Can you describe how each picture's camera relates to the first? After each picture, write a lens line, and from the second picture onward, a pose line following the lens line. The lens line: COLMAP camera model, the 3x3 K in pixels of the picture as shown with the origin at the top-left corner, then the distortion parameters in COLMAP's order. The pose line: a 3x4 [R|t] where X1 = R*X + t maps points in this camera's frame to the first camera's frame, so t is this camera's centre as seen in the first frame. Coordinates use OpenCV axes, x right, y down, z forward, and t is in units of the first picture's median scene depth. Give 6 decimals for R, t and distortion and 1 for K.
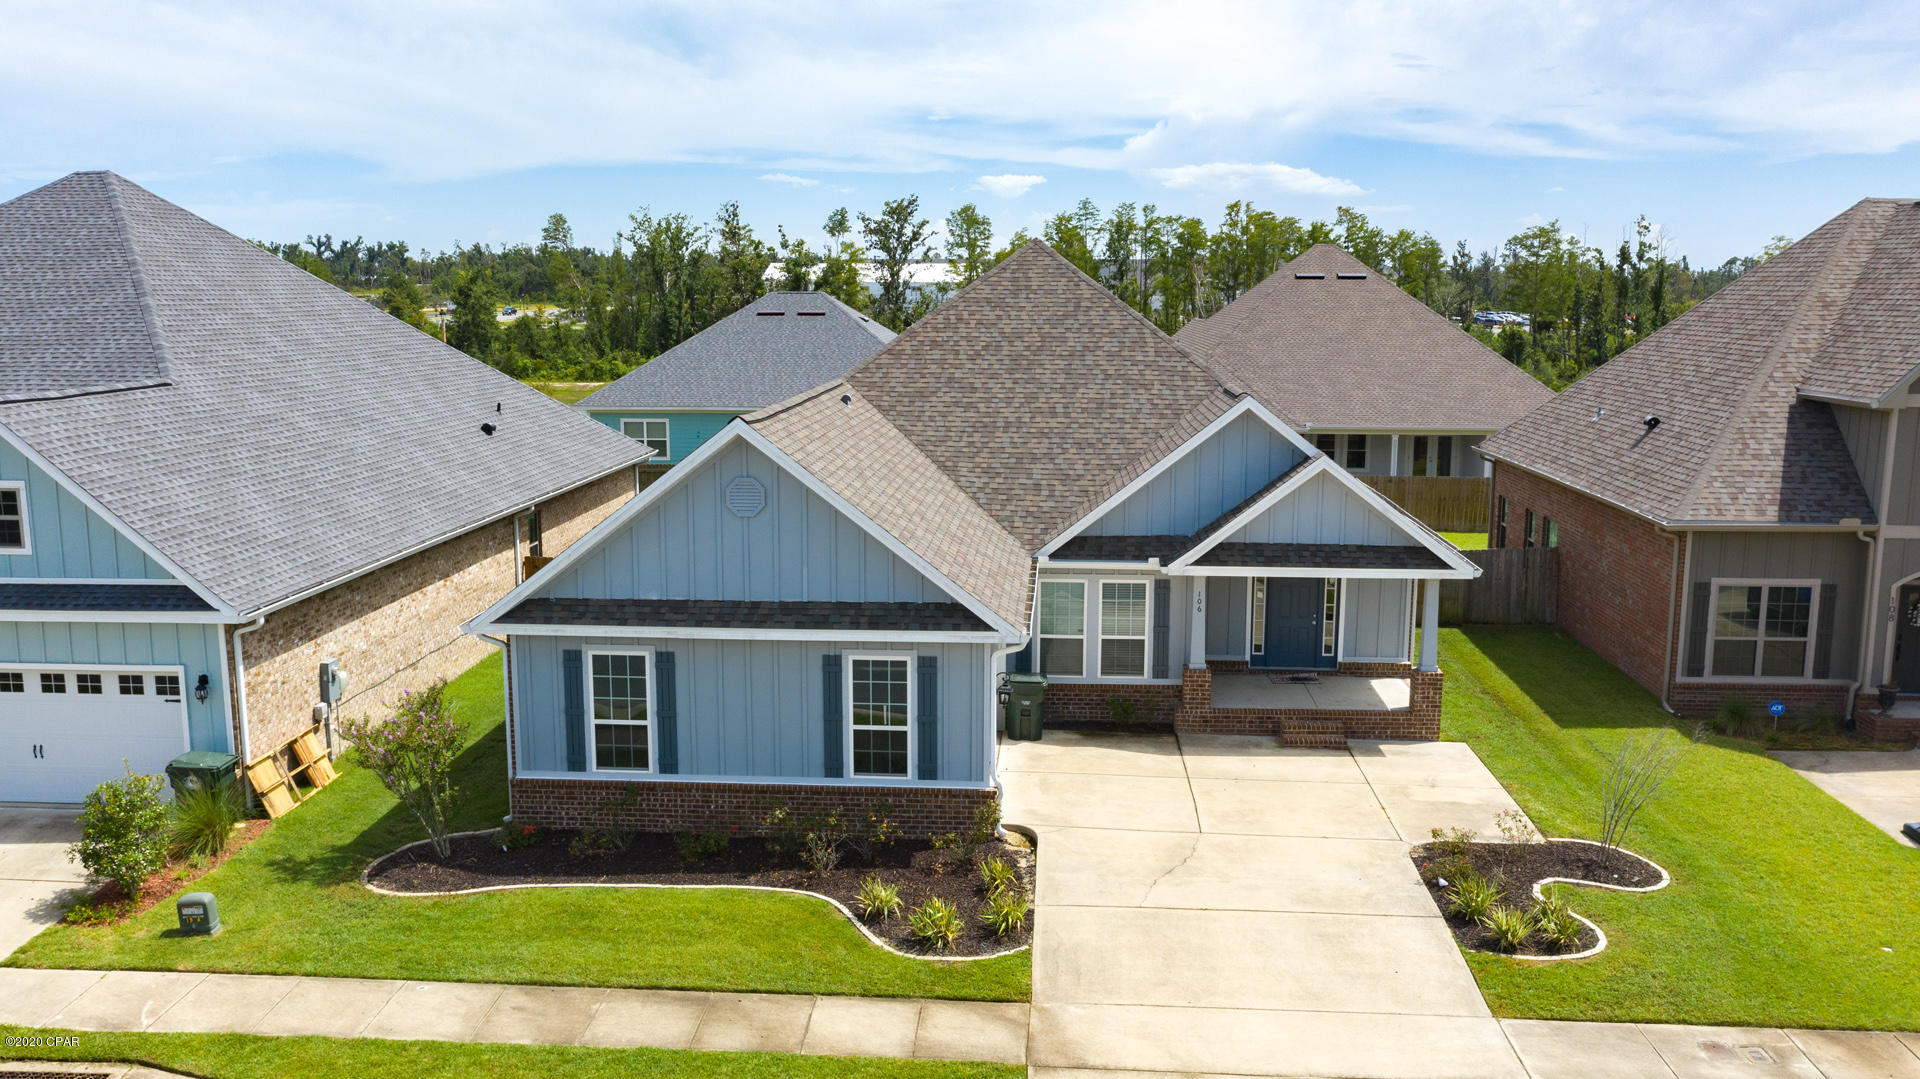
lens RADIAL K [[1571.0, 0, 960.0], [0, 1571.0, 539.5], [0, 0, 1]] dist [-0.040483, 0.092122]
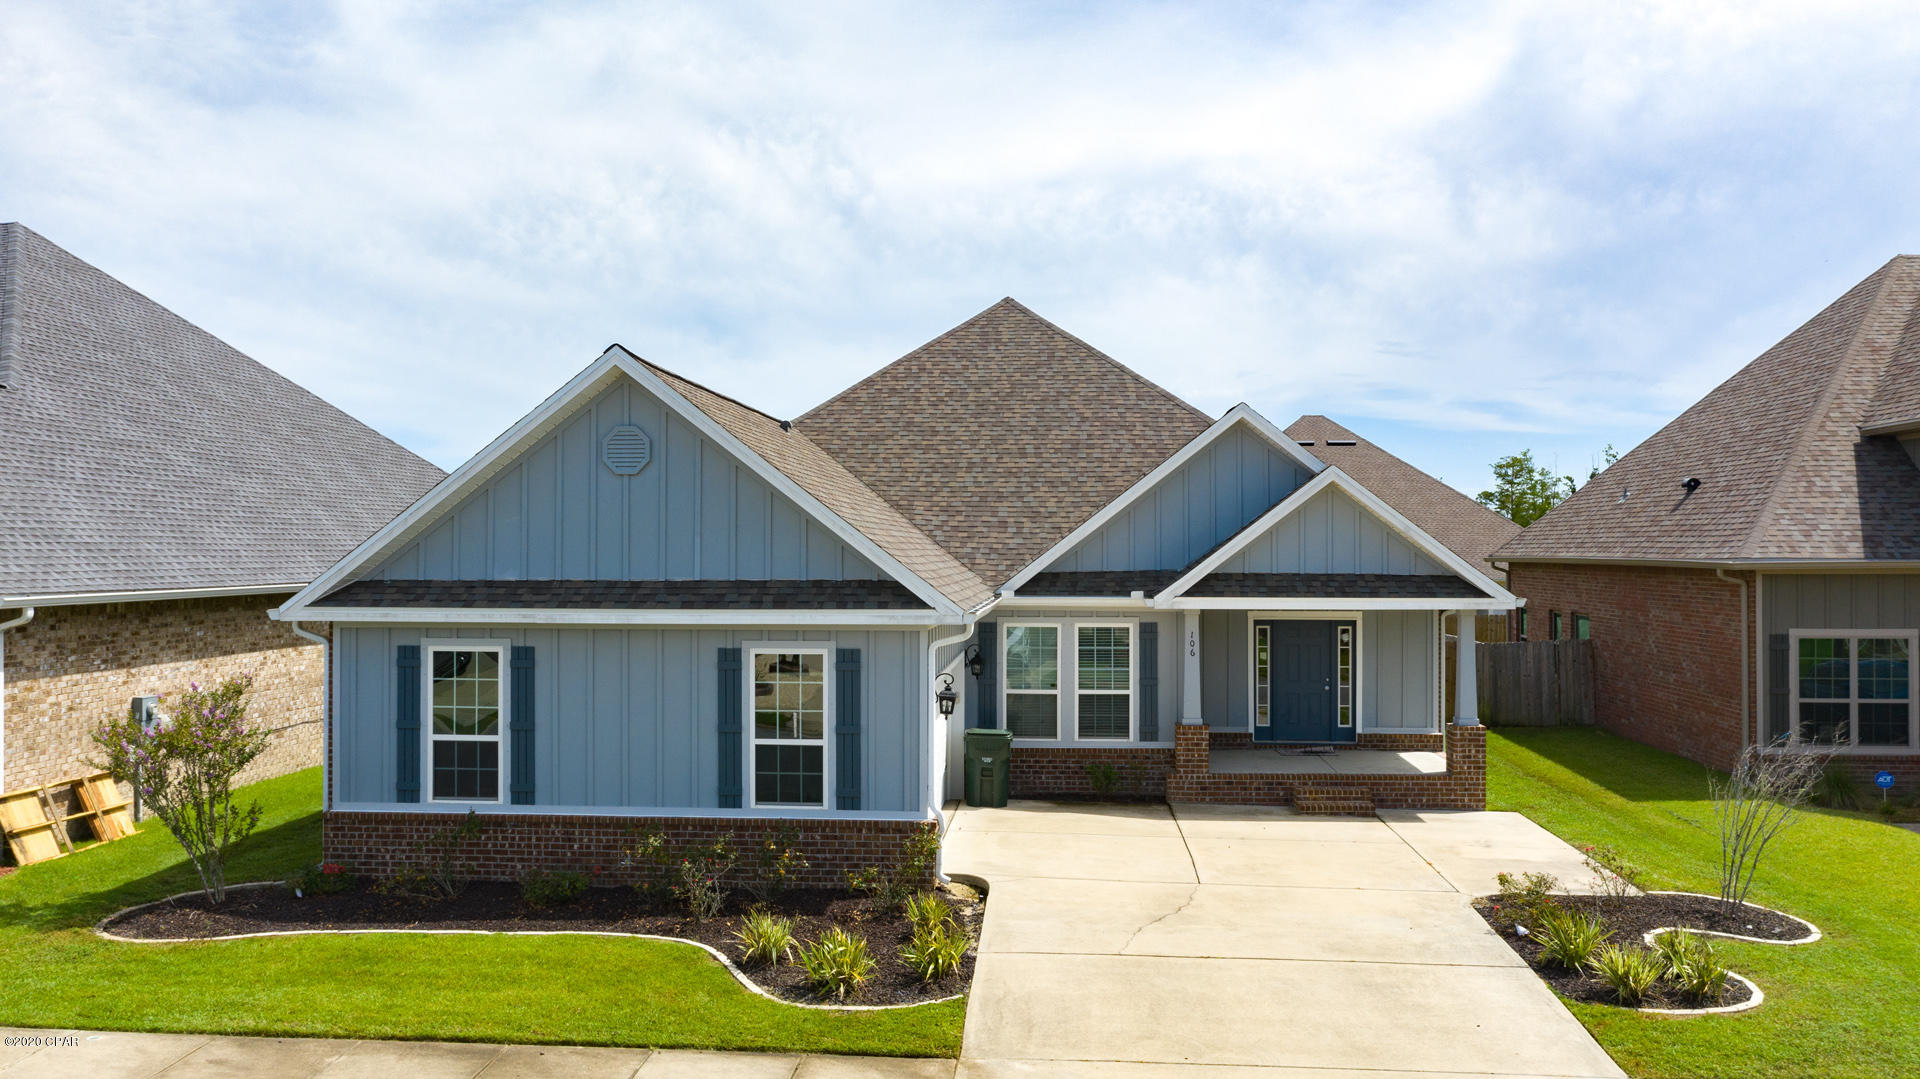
lens RADIAL K [[1451.8, 0, 960.0], [0, 1451.8, 539.5], [0, 0, 1]] dist [-0.028748, 0.050557]
pose [[0.999945, -0.002578, -0.010202, 0.041692], [0.000800, 0.985350, -0.170543, 0.140045], [0.010492, 0.170525, 0.985297, 0.256557]]
